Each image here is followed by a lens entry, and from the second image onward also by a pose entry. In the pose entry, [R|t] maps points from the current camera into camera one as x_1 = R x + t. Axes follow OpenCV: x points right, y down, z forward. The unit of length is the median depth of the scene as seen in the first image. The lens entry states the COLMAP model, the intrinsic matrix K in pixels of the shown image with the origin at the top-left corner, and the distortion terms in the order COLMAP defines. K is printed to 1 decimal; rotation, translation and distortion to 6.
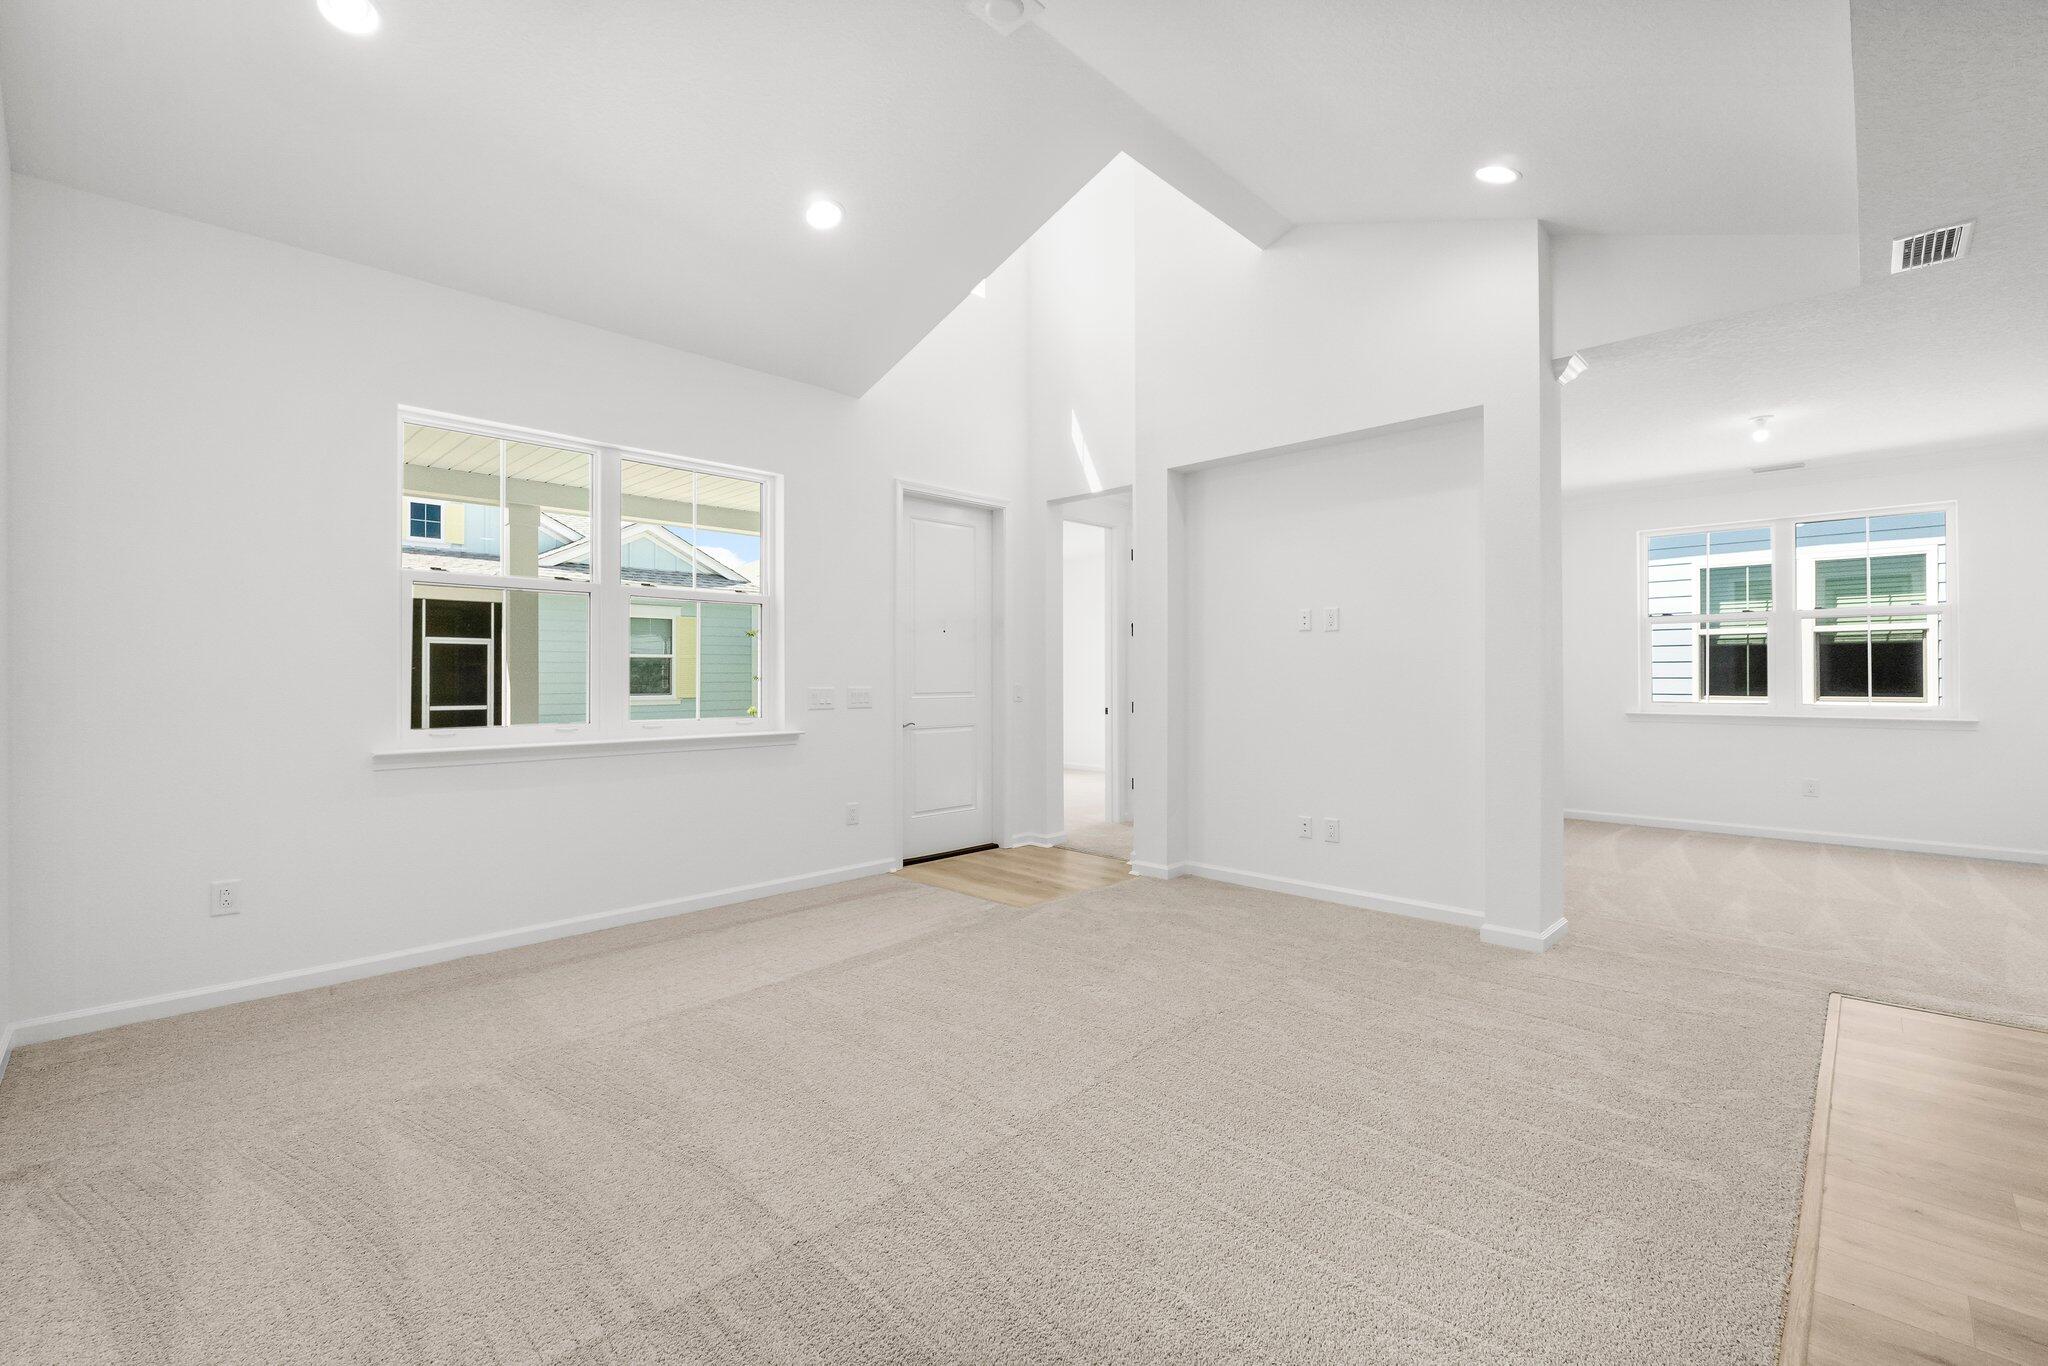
lens RADIAL K [[872.3, 0, 1040.5], [0, 872.3, 670.1], [0, 0, 1]] dist [0.000041, 0.000006]
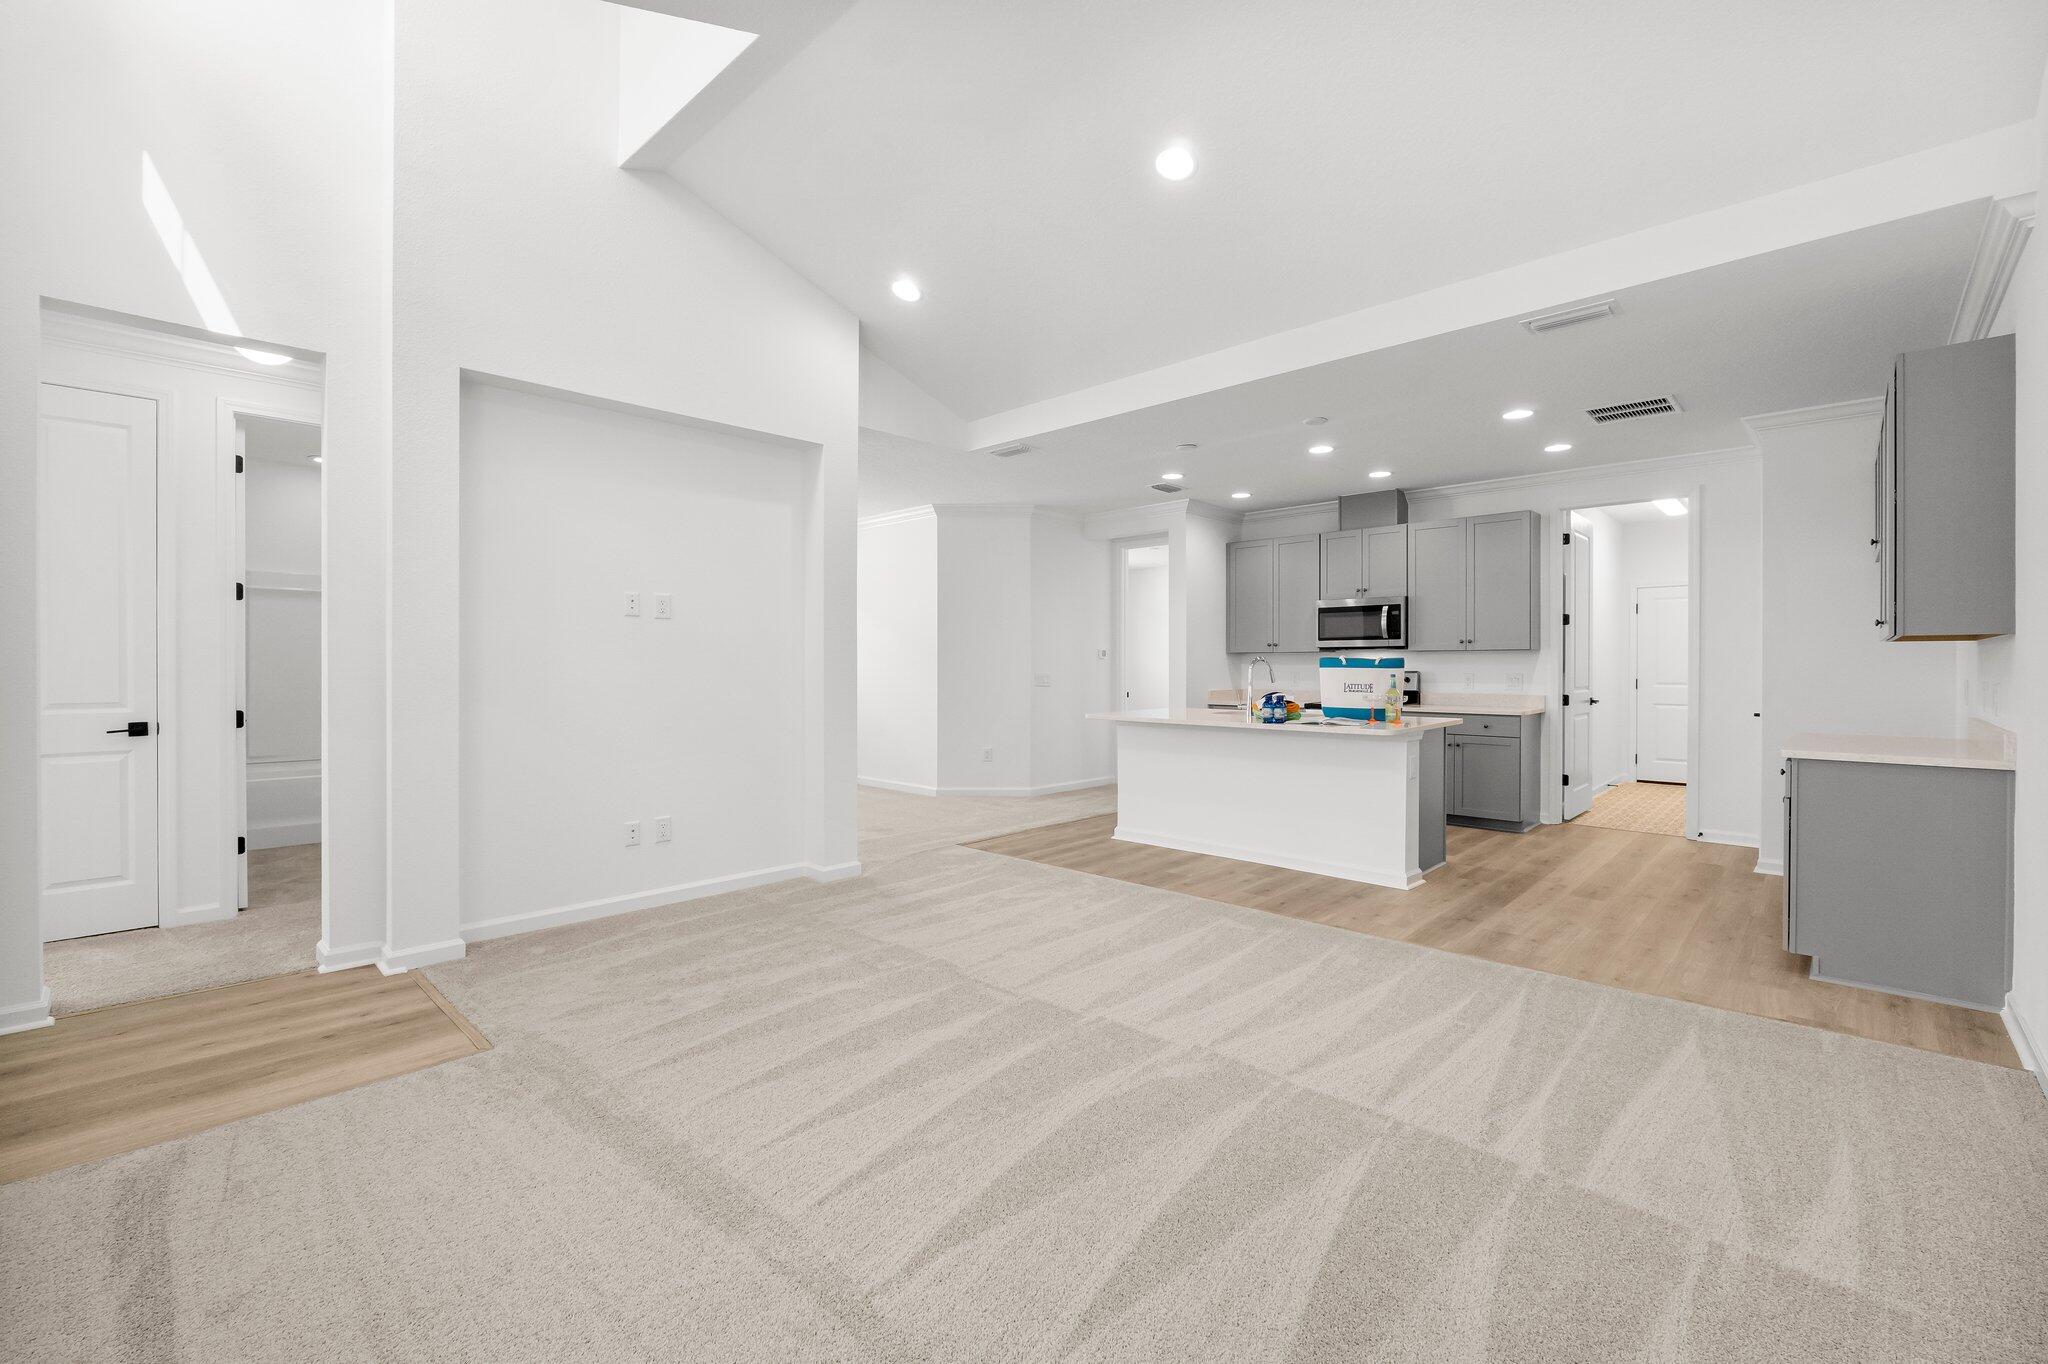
lens RADIAL K [[862.1, 0, 1027.9], [0, 862.1, 670.6], [0, 0, 1]] dist [-0.007973, -0.000003]
pose [[-0.001787, -0.003937, 0.999991, -0.519781], [-0.007318, 0.999966, 0.003923, 0.004531], [-0.999972, -0.007311, -0.001816, 0.530031]]
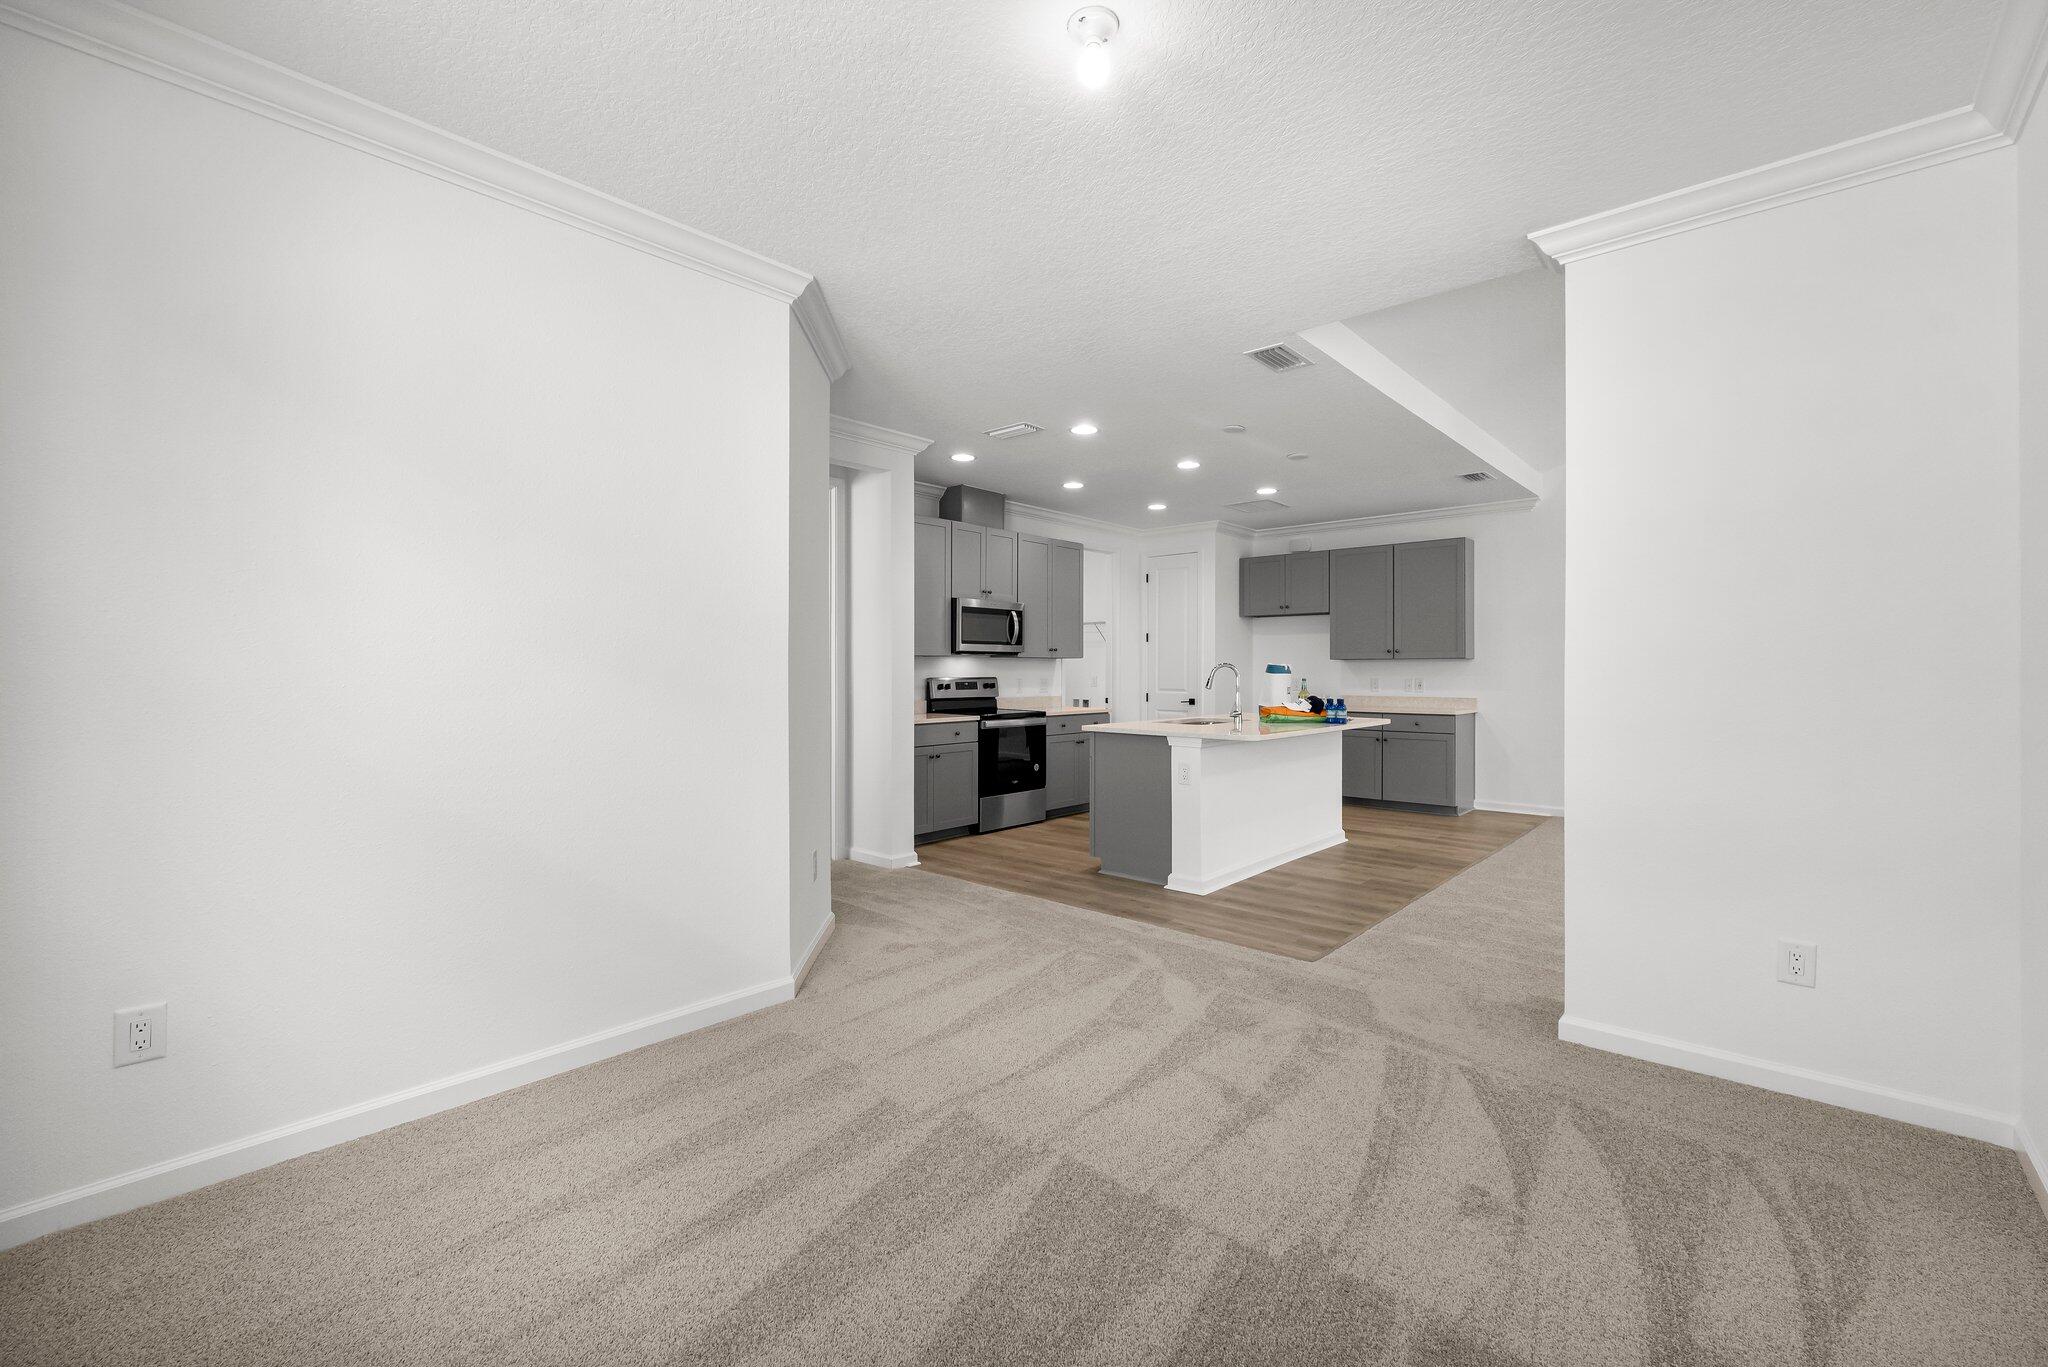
lens RADIAL K [[862.1, 0, 1027.9], [0, 862.1, 672.1], [0, 0, 1]] dist [-0.007973, -0.000003]
pose [[-0.999473, 0.002162, -0.032378, 0.799990], [0.002339, 0.999982, -0.005442, 0.005864], [0.032365, -0.005515, -0.999461, 1.276948]]
